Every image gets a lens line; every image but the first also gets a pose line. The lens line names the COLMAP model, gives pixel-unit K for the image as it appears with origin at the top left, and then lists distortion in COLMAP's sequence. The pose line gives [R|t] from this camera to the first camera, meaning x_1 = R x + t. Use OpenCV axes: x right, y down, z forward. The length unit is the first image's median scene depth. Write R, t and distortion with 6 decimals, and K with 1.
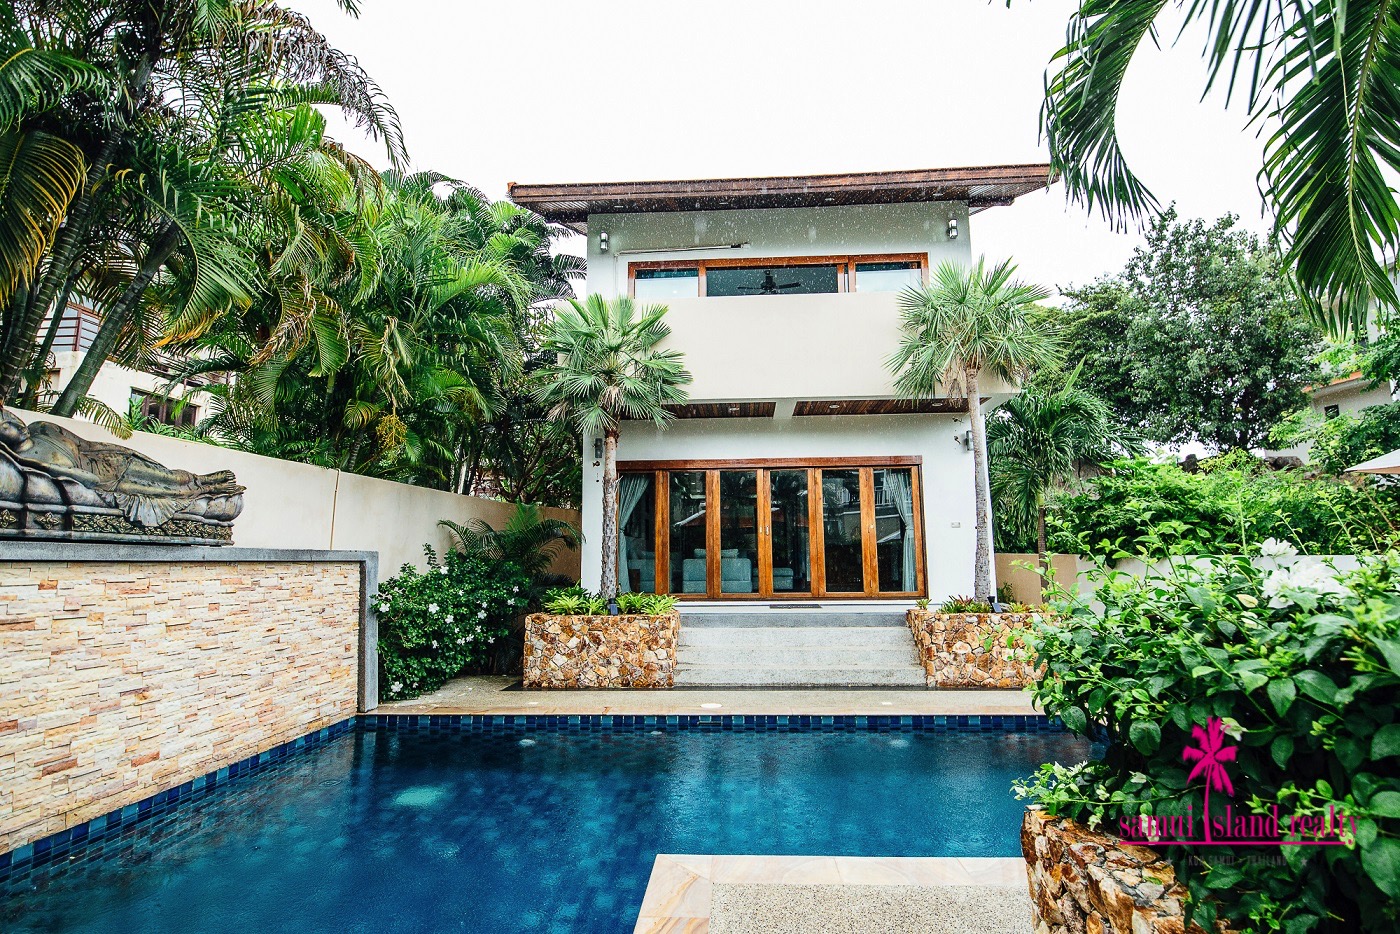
lens RADIAL K [[657.4, 0, 700.0], [0, 657.4, 467.0], [0, 0, 1]] dist [-0.004033, -0.010630]
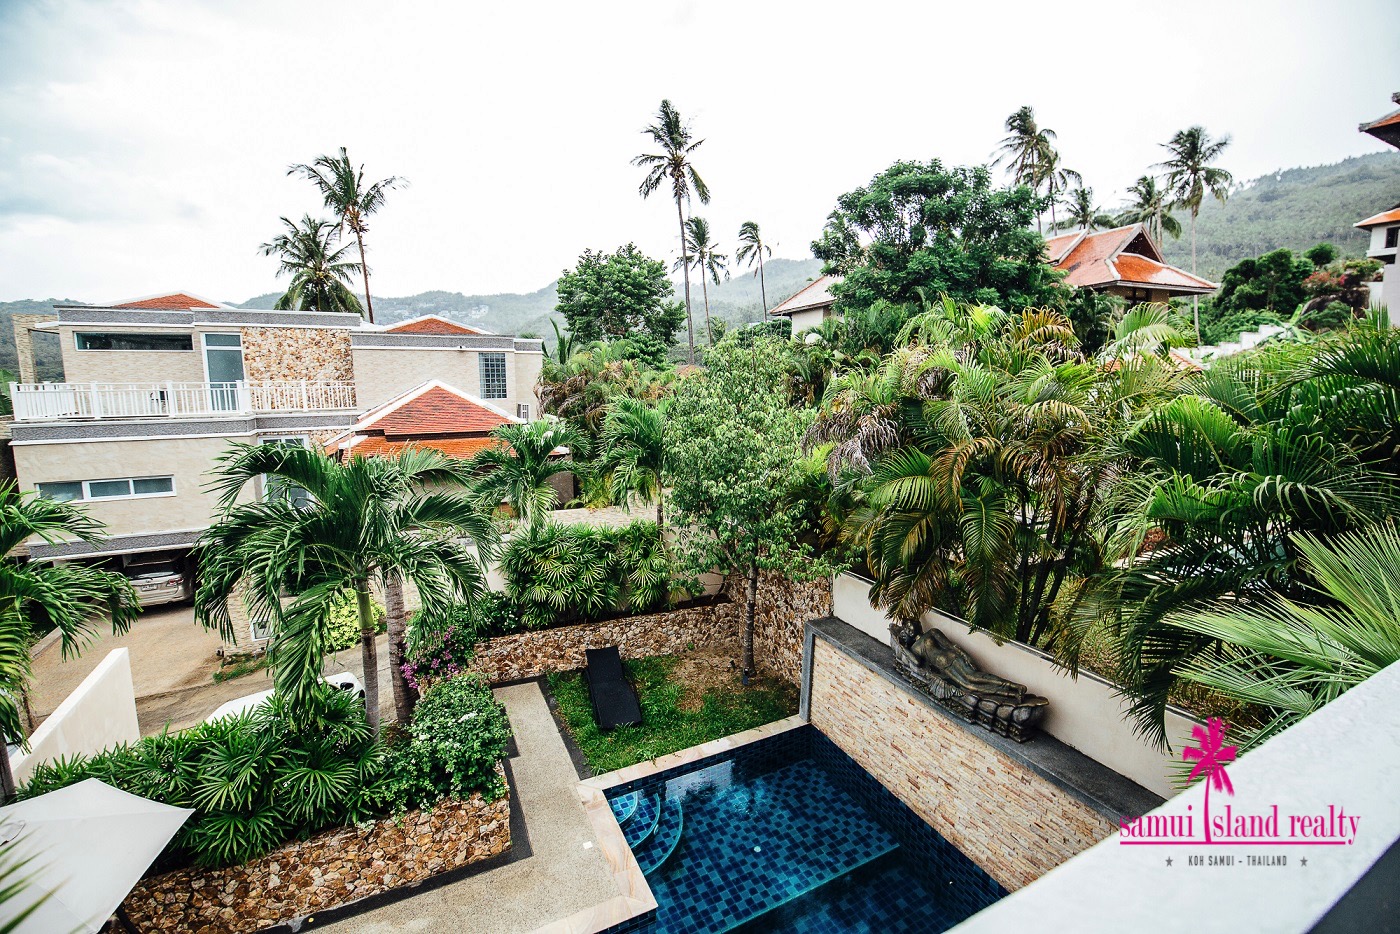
lens RADIAL K [[598.0, 0, 694.8], [0, 598.0, 466.6], [0, 0, 1]] dist [-0.009571, -0.007198]
pose [[-0.867936, 0.087438, -0.488919, 0.386897], [0.085555, 0.995988, 0.026244, -0.493156], [0.489252, -0.019051, -0.871935, 1.585171]]
